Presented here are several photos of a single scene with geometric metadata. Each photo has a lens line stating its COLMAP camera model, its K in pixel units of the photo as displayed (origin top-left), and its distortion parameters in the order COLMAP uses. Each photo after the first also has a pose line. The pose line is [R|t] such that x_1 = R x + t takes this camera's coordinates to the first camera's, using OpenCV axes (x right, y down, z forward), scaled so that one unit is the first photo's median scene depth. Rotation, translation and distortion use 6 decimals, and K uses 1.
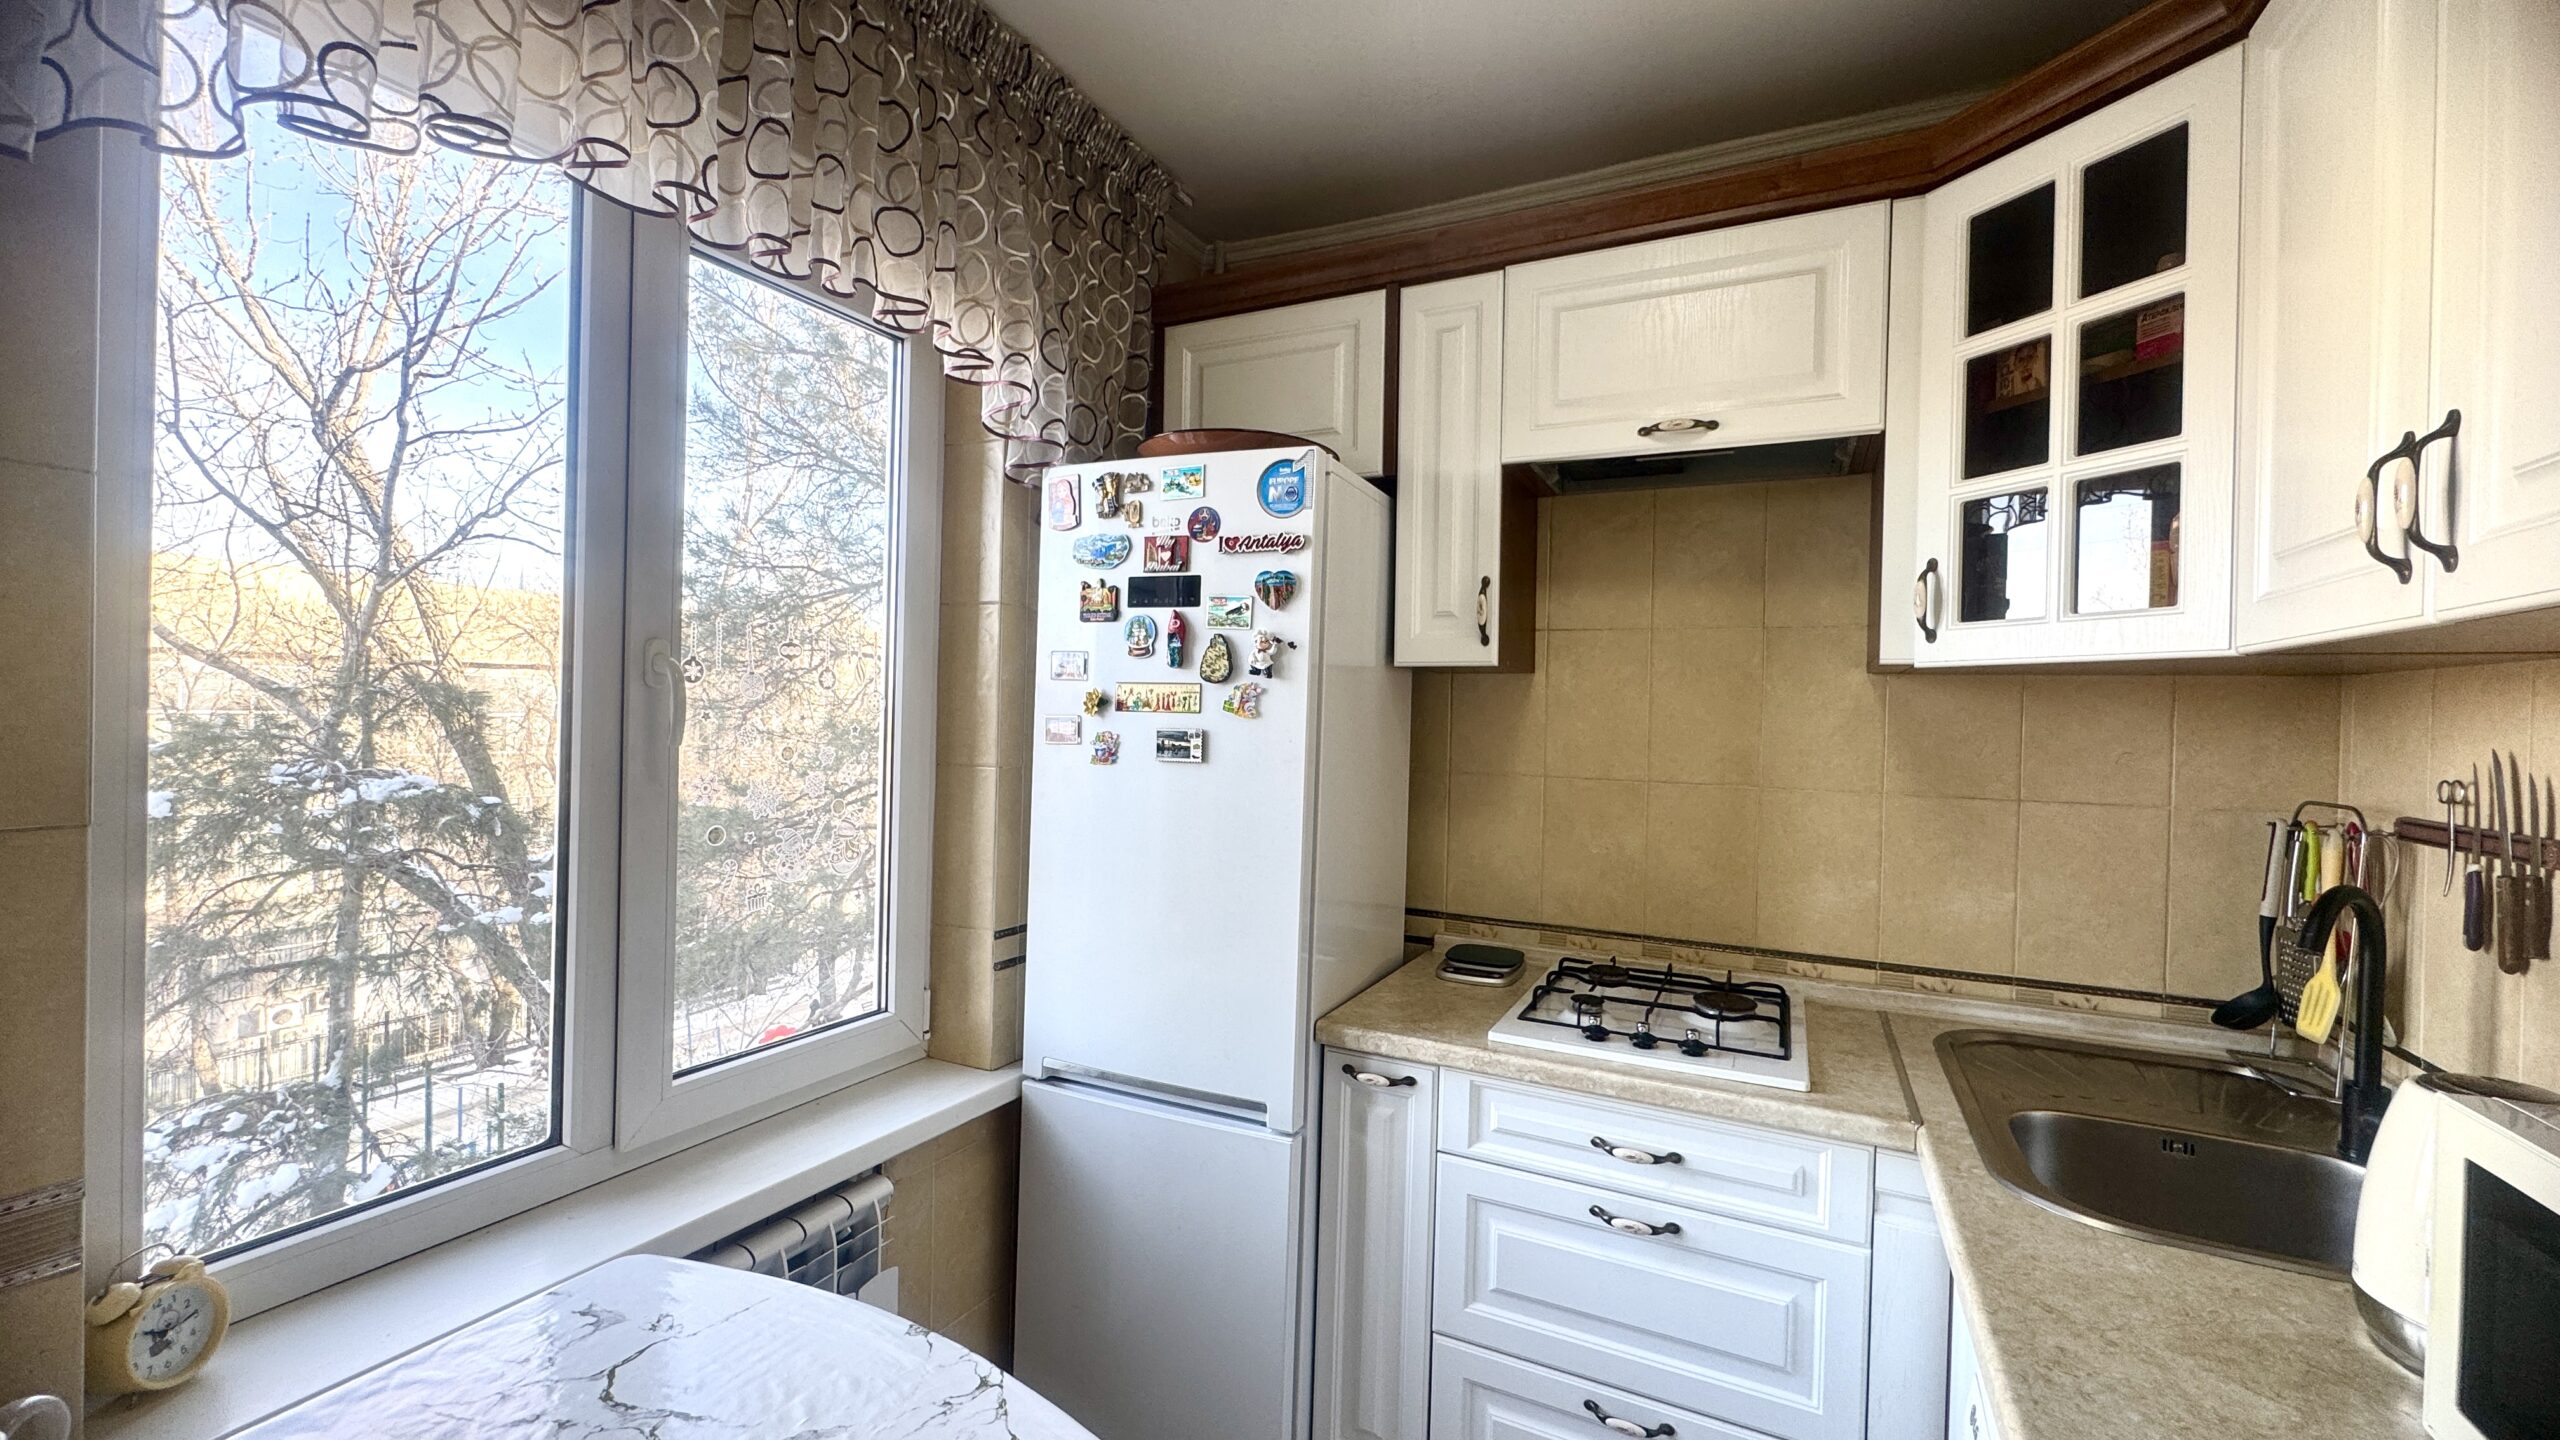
lens RADIAL K [[1025.4, 0, 1284.0], [0, 1025.4, 718.7], [0, 0, 1]] dist [-0.004636, 0.000586]
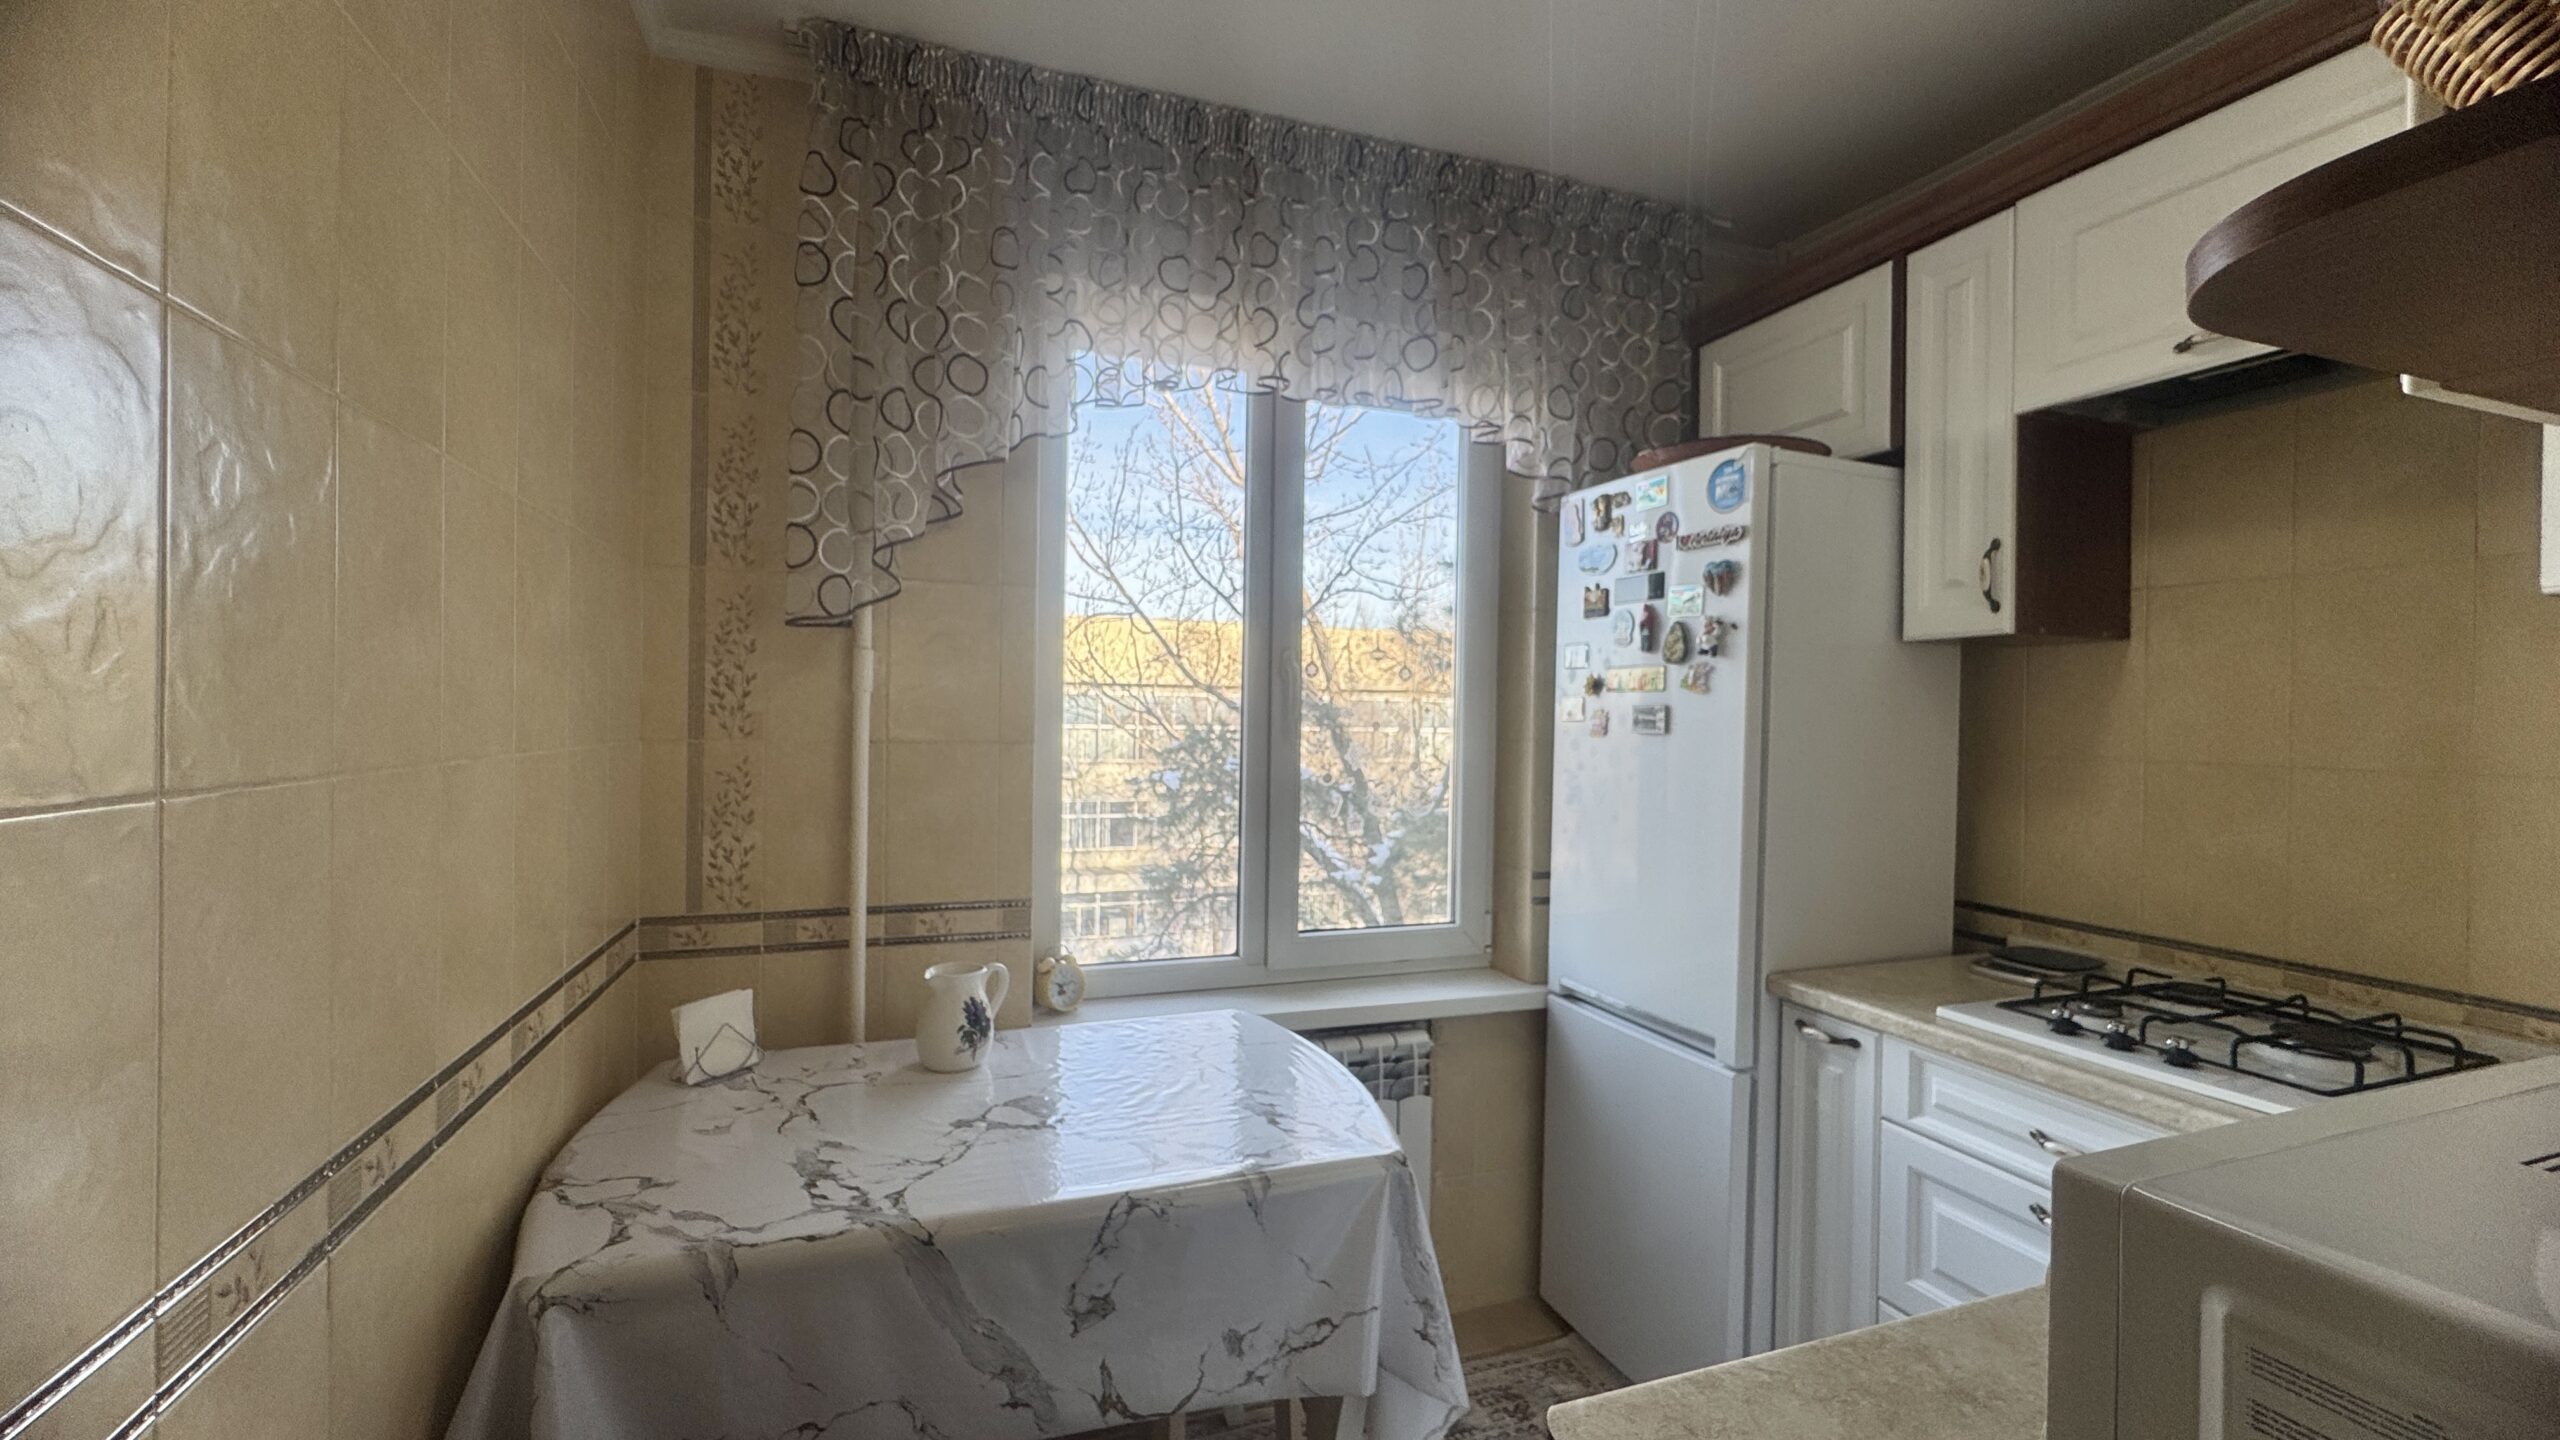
lens RADIAL K [[1025.4, 0, 1276.8], [0, 1025.4, 717.8], [0, 0, 1]] dist [-0.004636, 0.000586]
pose [[0.723447, -0.009653, -0.690312, 0.396496], [-0.001288, 0.999882, -0.015332, 0.043112], [0.690379, 0.011981, 0.723349, -0.135634]]
